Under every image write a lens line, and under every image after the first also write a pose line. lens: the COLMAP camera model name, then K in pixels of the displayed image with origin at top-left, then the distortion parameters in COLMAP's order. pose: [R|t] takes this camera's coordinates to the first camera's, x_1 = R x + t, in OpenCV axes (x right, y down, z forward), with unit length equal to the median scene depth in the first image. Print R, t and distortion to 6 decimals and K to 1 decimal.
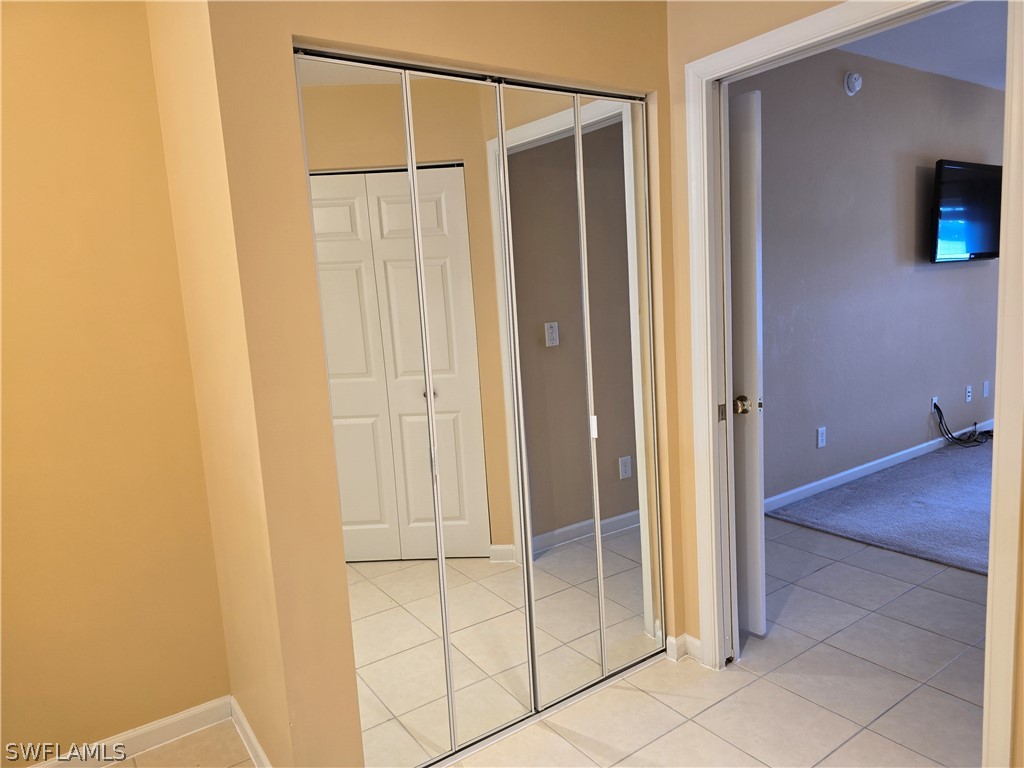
lens RADIAL K [[702.1, 0, 512.2], [0, 702.1, 390.0], [0, 0, 1]] dist [0.041070, -0.045834]
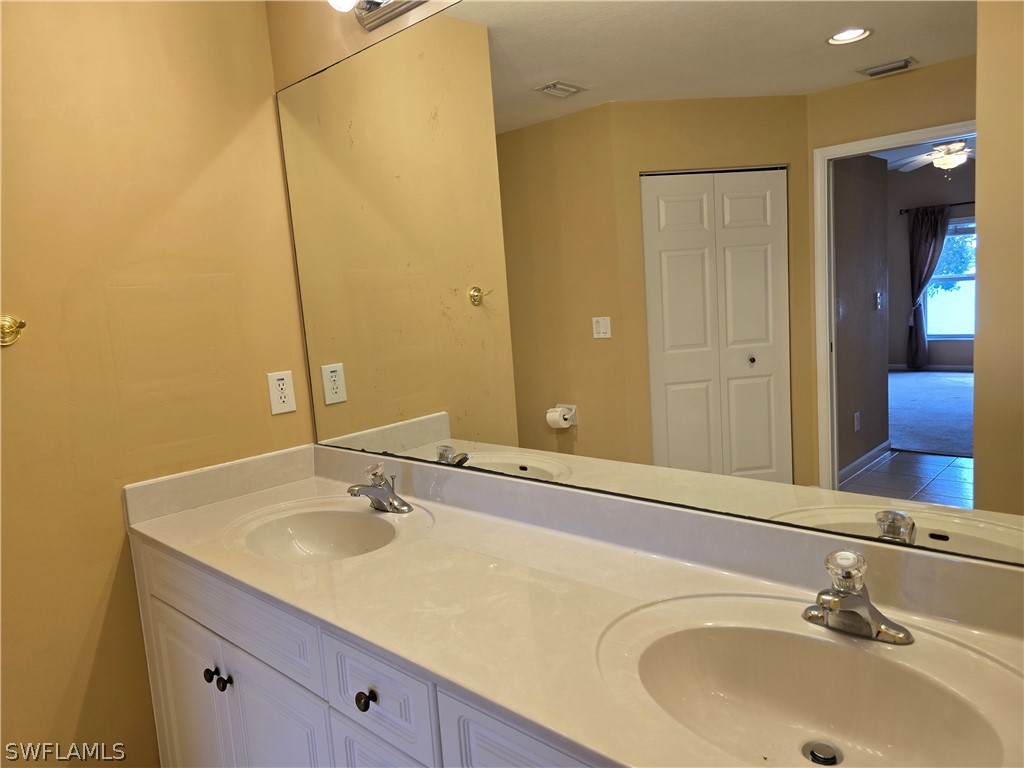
lens RADIAL K [[695.1, 0, 511.9], [0, 695.1, 367.4], [0, 0, 1]] dist [0.059876, 0.000188]
pose [[0.977418, -0.032185, 0.208847, -0.634367], [0.041733, 0.998268, -0.041471, 0.042300], [-0.207151, 0.049250, 0.977069, -0.053880]]
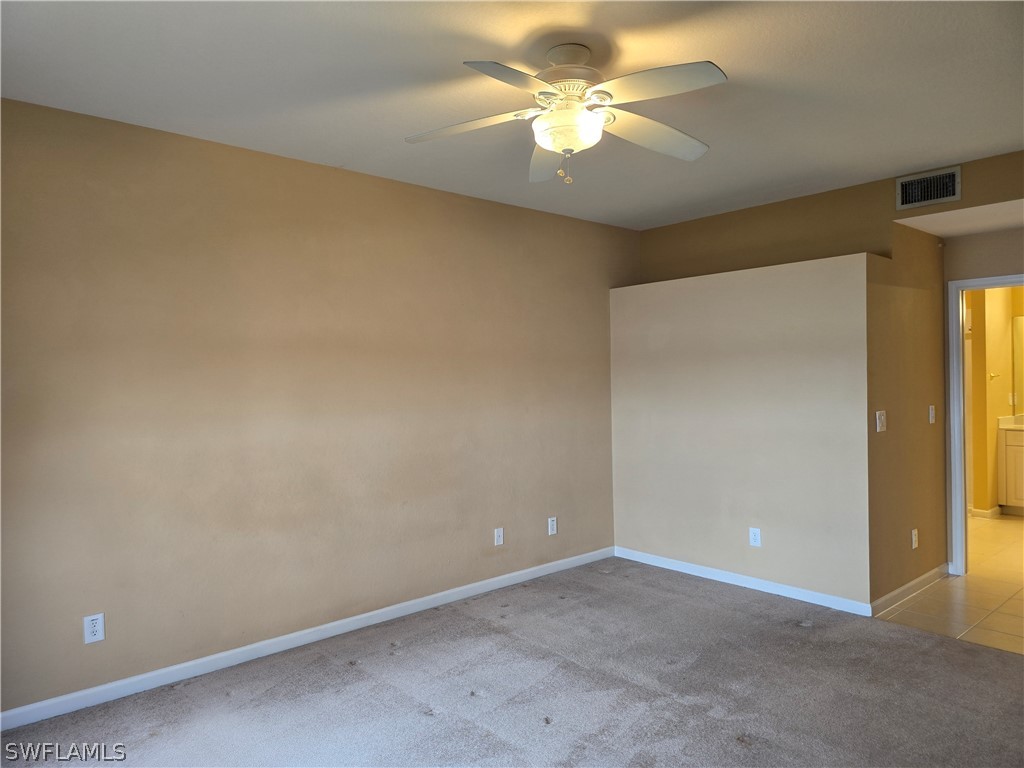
lens RADIAL K [[690.1, 0, 515.9], [0, 690.1, 386.1], [0, 0, 1]] dist [0.037680, -0.044039]
pose [[0.991264, 0.048492, 0.122653, -2.076949], [-0.029565, 0.987989, -0.151668, 0.290529], [-0.128534, 0.146716, 0.980792, -1.045556]]
